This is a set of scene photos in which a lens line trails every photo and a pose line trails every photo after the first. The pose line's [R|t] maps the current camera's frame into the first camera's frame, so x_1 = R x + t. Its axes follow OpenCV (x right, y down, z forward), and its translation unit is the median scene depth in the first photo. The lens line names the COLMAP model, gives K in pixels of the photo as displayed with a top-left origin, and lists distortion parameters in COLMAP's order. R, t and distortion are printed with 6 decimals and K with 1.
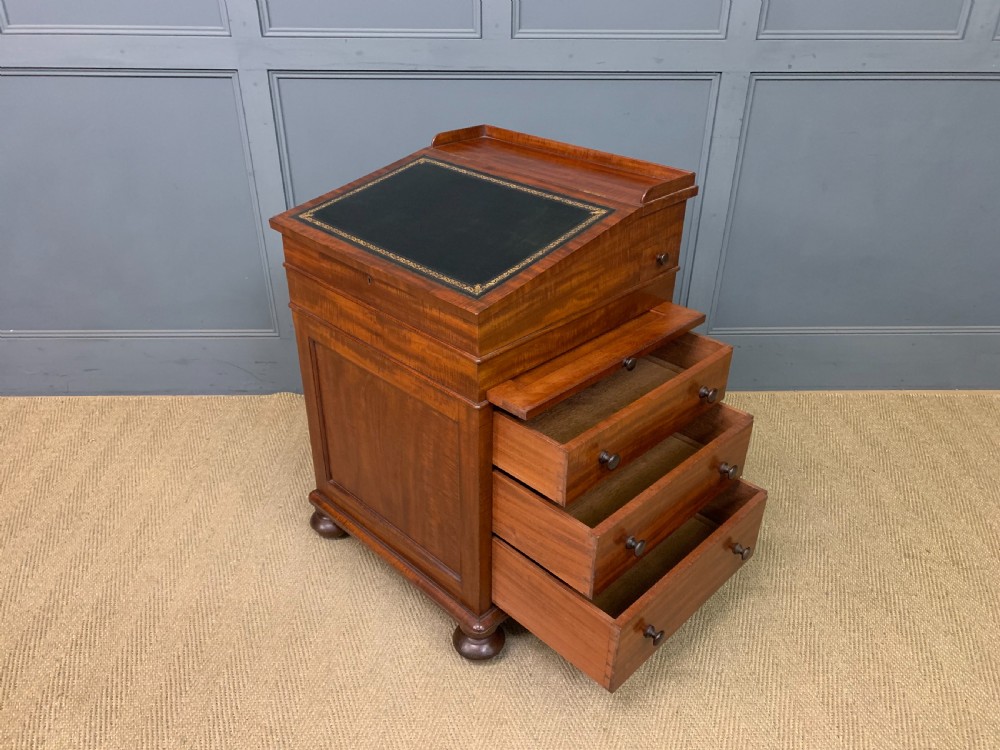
lens RADIAL K [[773.5, 0, 504.0], [0, 773.5, 382.0], [0, 0, 1]] dist [0.021201, 0.002785]
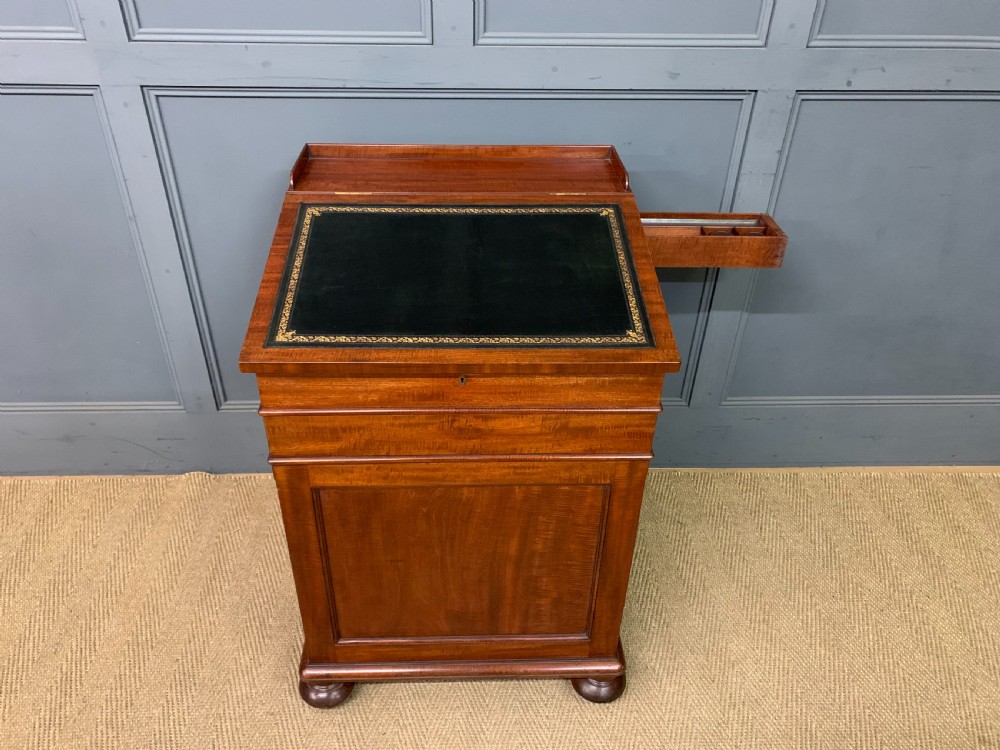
lens RADIAL K [[774.5, 0, 486.2], [0, 774.5, 381.5], [0, 0, 1]] dist [0.028178, -0.009026]
pose [[0.999958, 0.001880, 0.009000, 0.015571], [-0.002607, 0.996671, 0.081486, -0.187338], [-0.008817, -0.081506, 0.996634, 0.244614]]
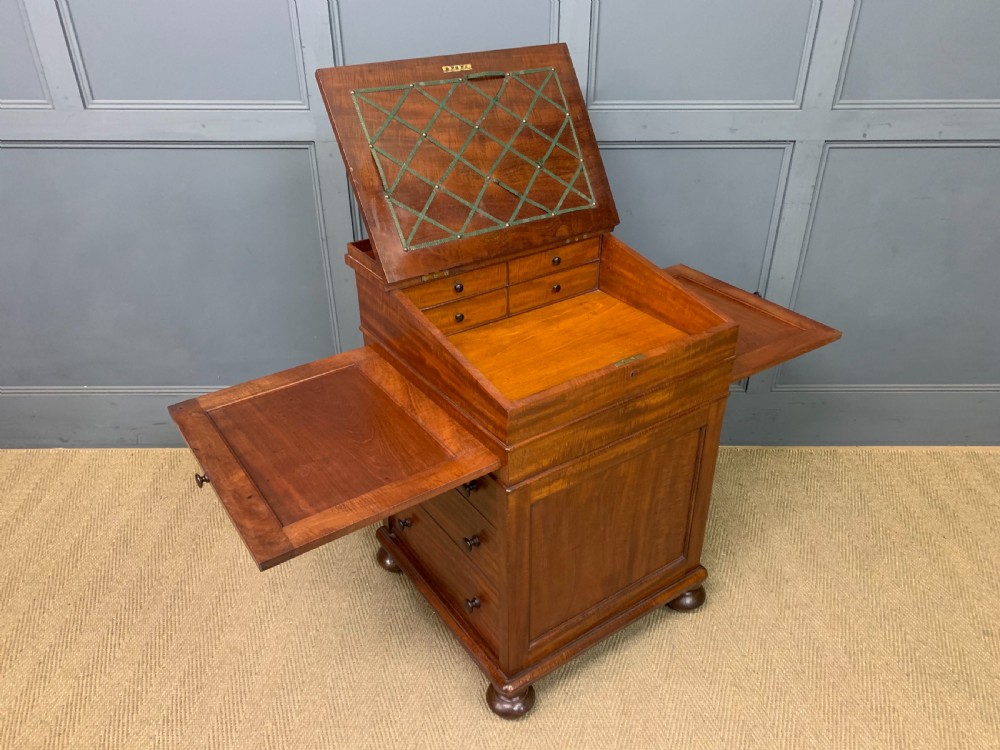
lens RADIAL K [[773.5, 0, 504.0], [0, 773.5, 382.0], [0, 0, 1]] dist [0.021201, 0.002785]
pose [[0.999760, 0.004453, -0.021461, -0.073349], [-0.004349, 0.999979, 0.004873, -0.095199], [0.021482, -0.004778, 0.999758, -0.007771]]
